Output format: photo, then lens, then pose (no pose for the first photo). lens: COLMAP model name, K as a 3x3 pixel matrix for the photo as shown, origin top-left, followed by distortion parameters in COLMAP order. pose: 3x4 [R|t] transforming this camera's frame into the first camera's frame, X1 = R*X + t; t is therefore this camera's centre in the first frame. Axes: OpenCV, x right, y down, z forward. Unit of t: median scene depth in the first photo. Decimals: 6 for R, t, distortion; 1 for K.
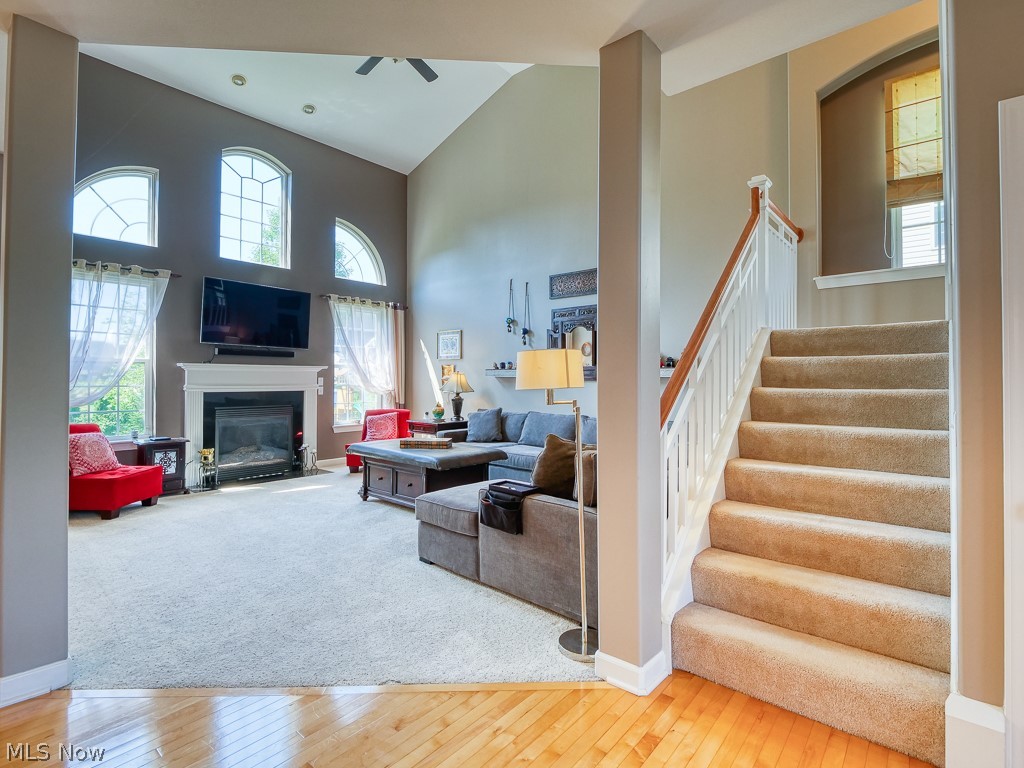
lens RADIAL K [[500.1, 0, 514.0], [0, 500.1, 372.4], [0, 0, 1]] dist [-0.008451, -0.003145]
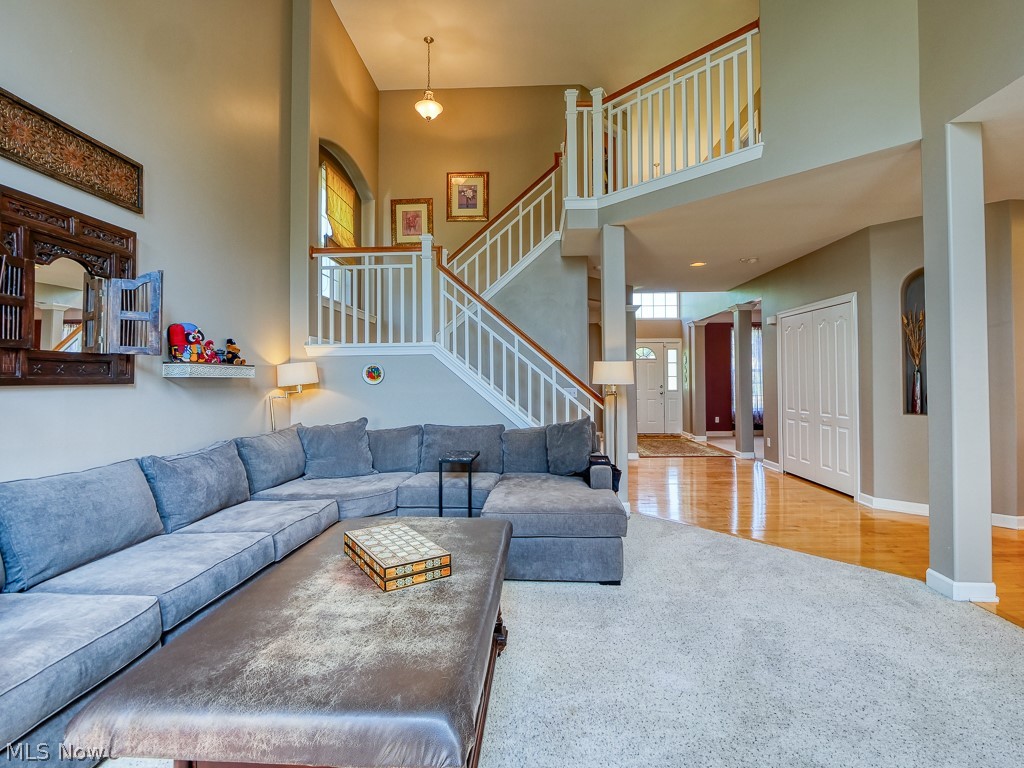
lens RADIAL K [[500.1, 0, 523.0], [0, 500.1, 370.0], [0, 0, 1]] dist [-0.008451, -0.003145]
pose [[-0.619476, 0.017372, 0.784823, -0.435245], [-0.003743, 0.999678, -0.025082, 0.012492], [-0.785007, -0.018476, -0.619212, 0.954339]]
